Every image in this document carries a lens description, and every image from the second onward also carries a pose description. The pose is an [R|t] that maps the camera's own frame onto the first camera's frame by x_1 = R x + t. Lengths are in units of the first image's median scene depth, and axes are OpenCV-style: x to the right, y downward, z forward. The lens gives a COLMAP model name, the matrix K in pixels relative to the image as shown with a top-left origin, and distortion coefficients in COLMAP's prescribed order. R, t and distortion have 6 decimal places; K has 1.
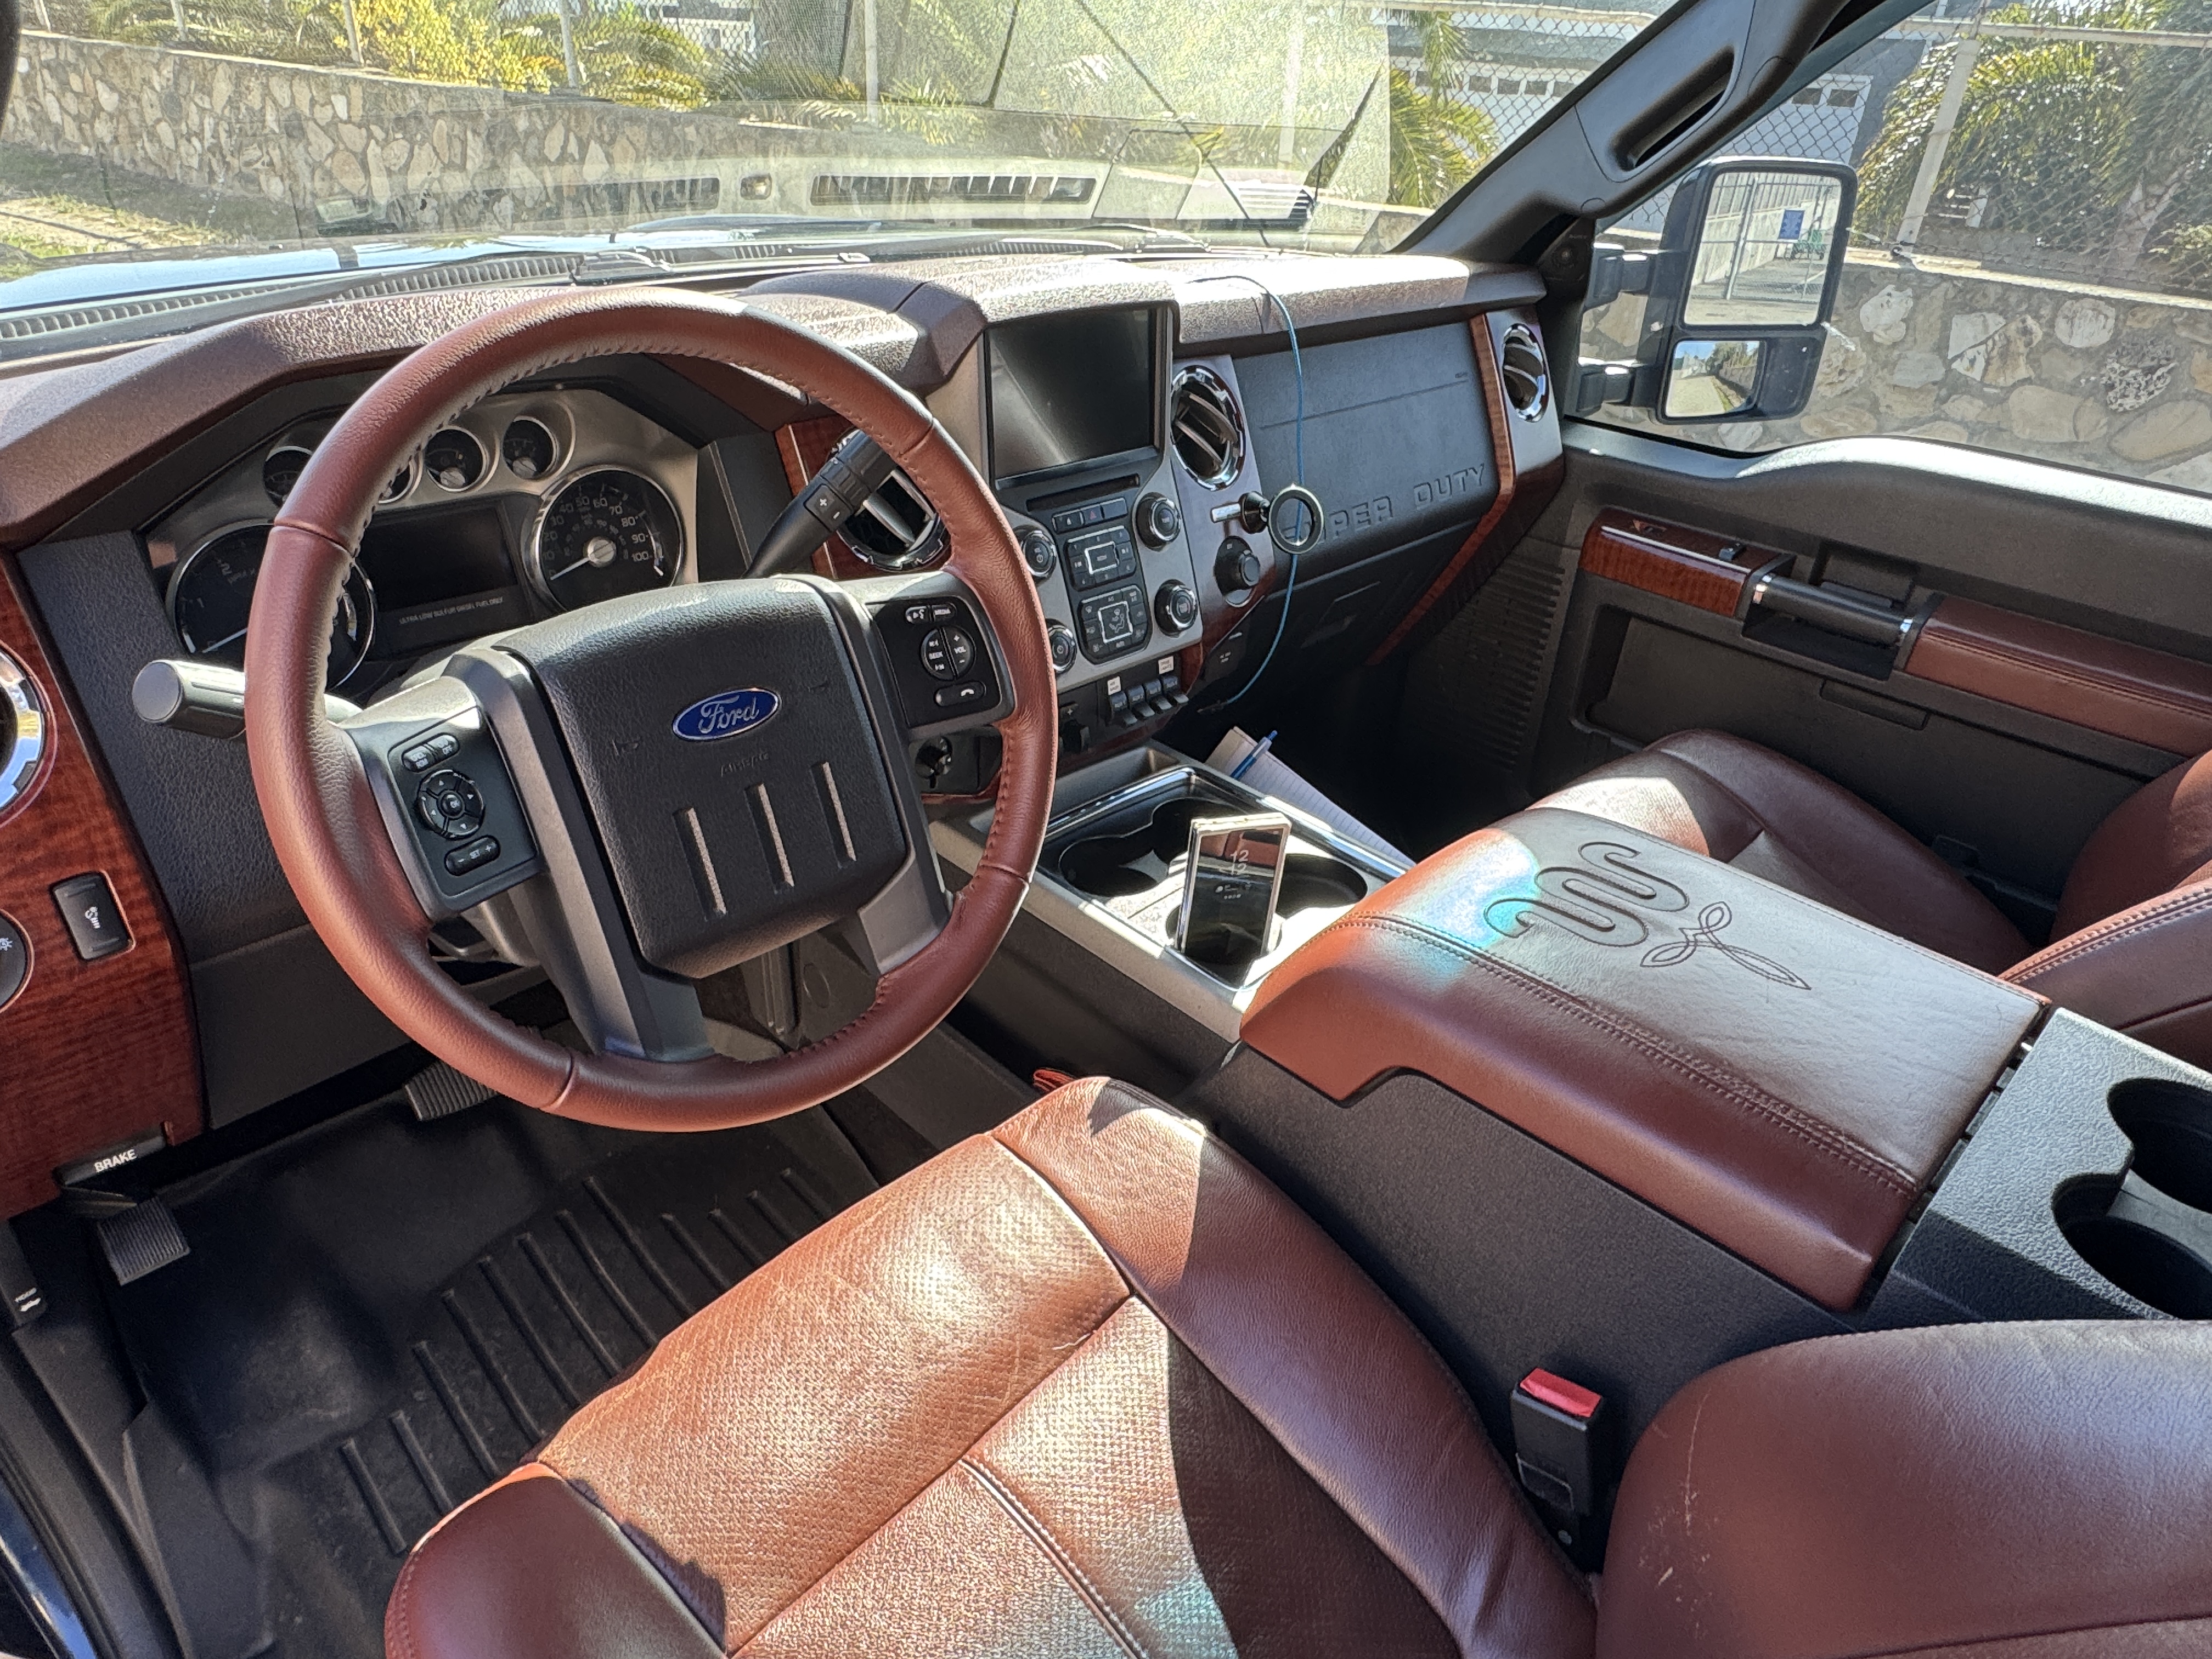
lens RADIAL K [[1322.6, 0, 1097.0], [0, 1322.6, 827.0], [0, 0, 1]] dist [0.001287, -0.005962]
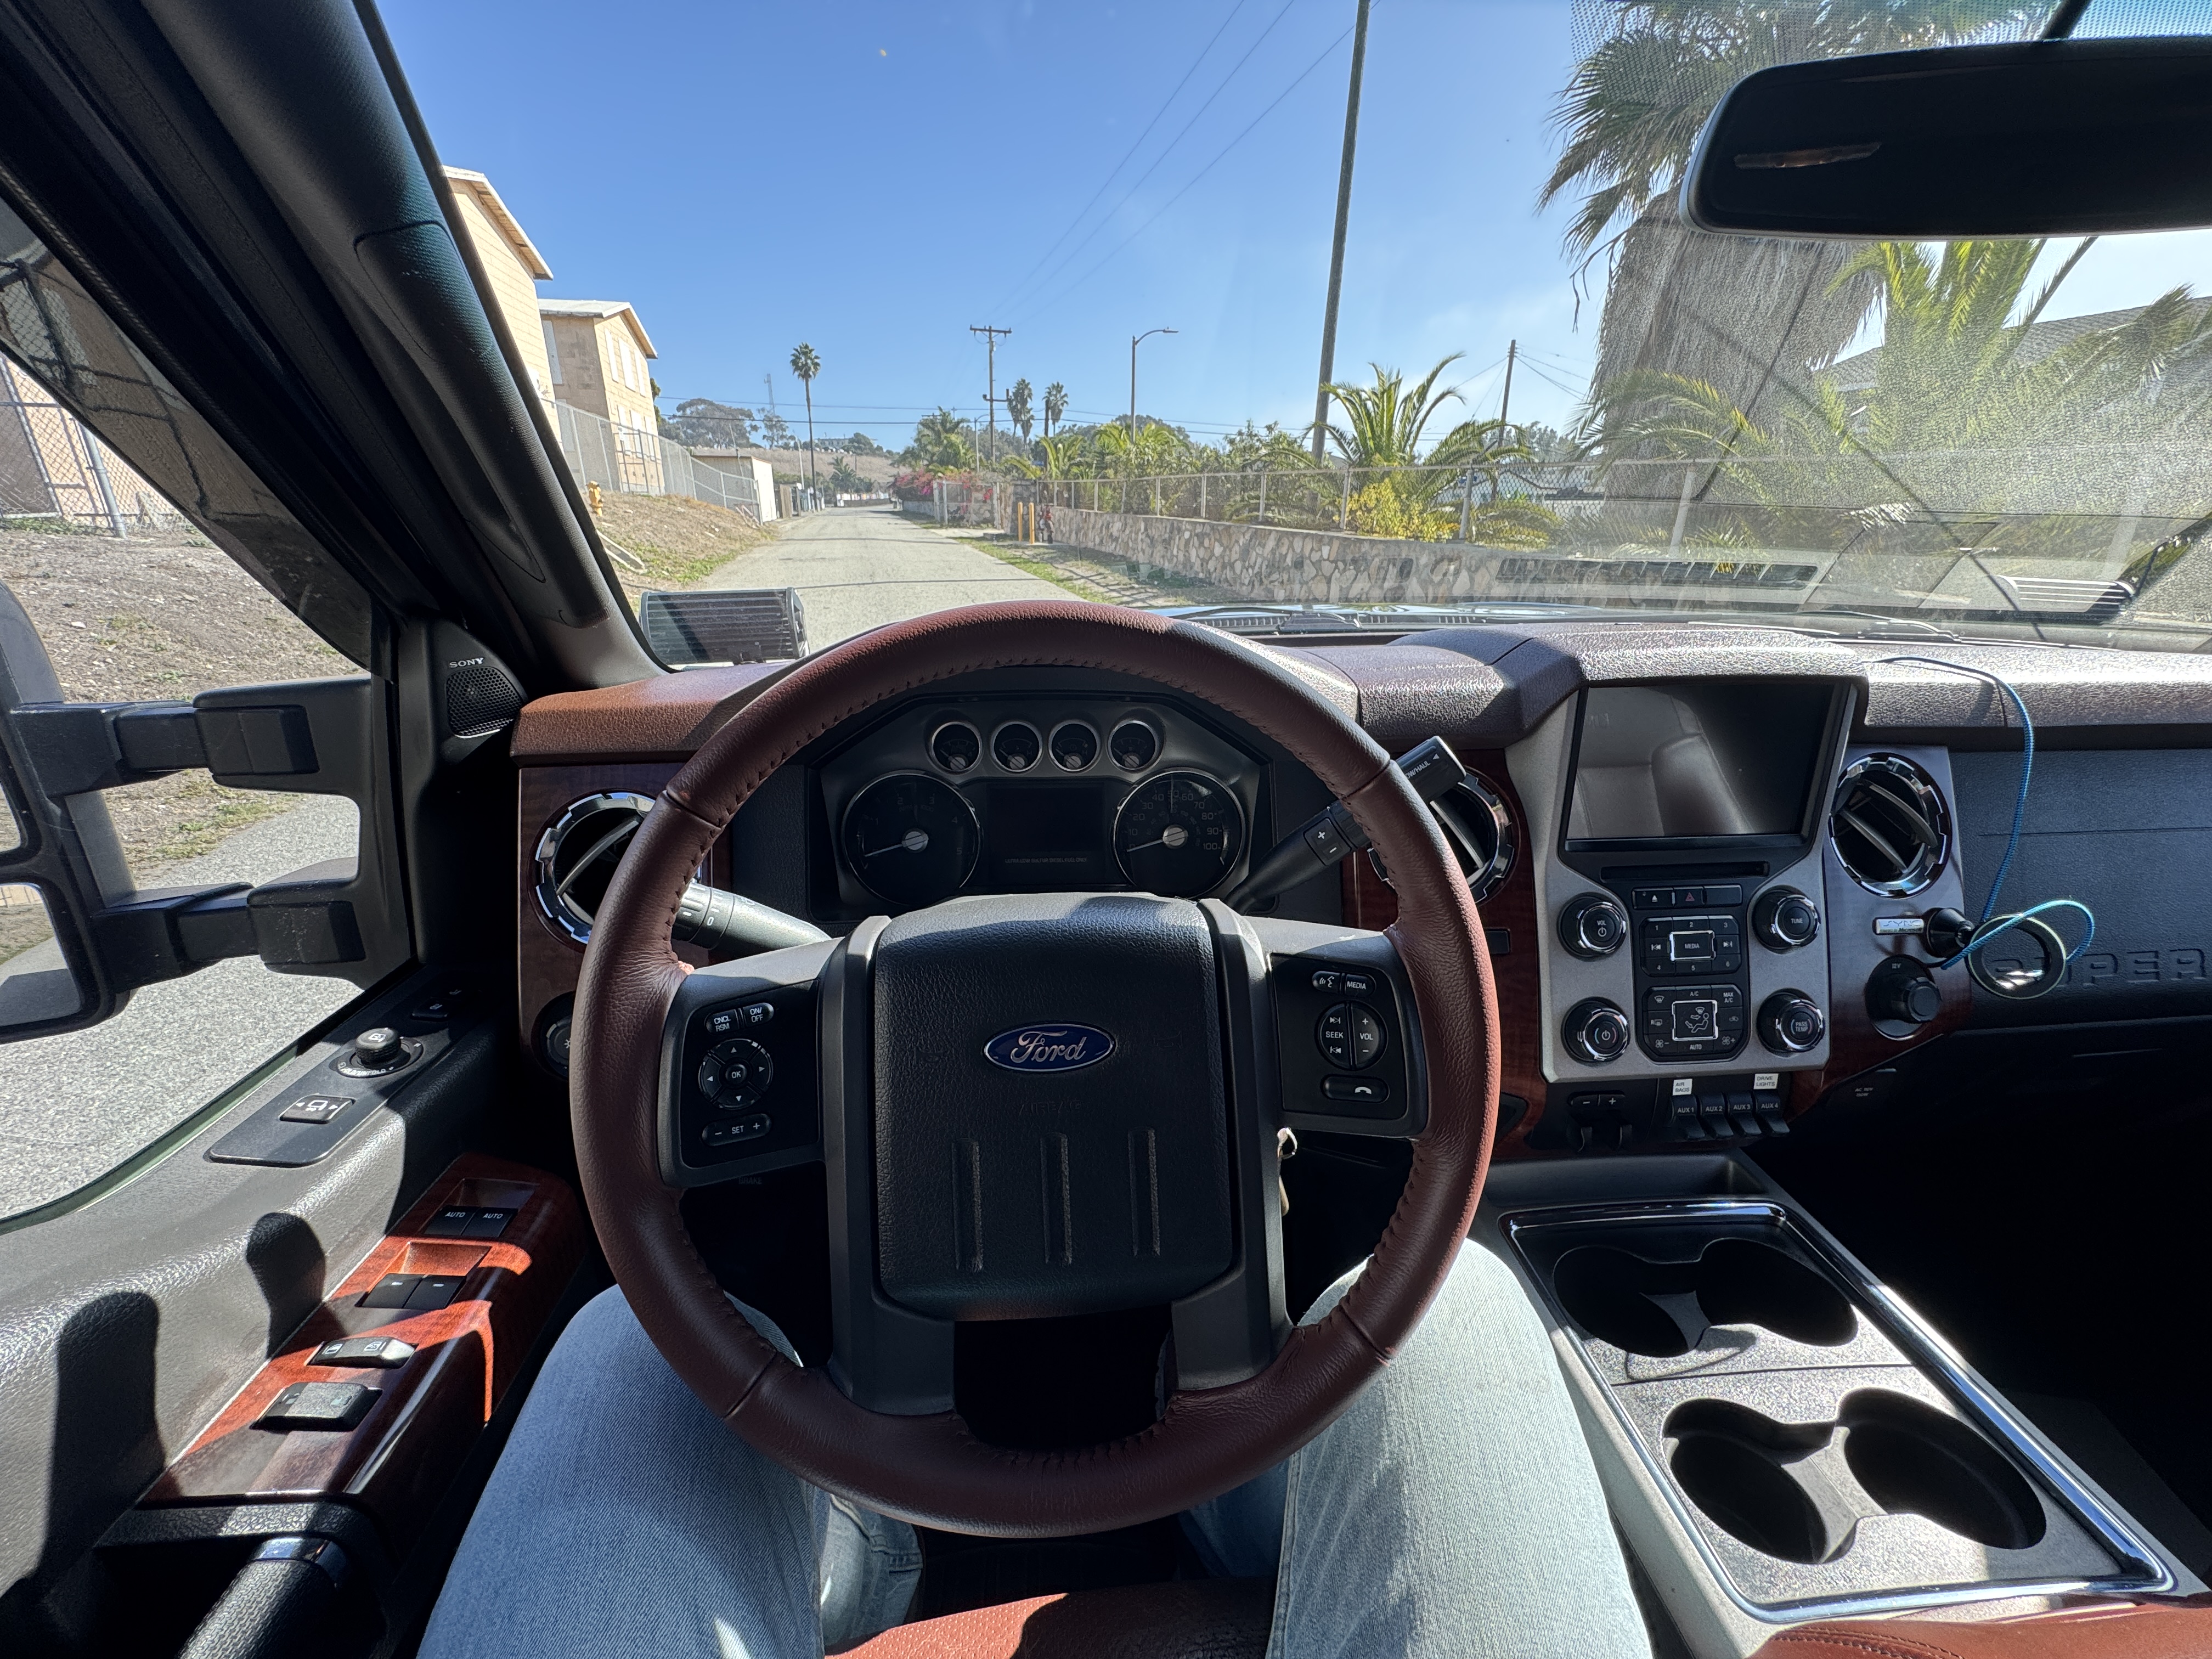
lens RADIAL K [[888.6, 0, 1114.0], [0, 888.6, 831.3], [0, 0, 1]] dist [-0.013261, 0.000434]
pose [[0.755290, 0.182053, -0.629598, 0.064694], [-0.302869, 0.948871, -0.088960, -0.100796], [0.581211, 0.257877, 0.771811, 0.286743]]
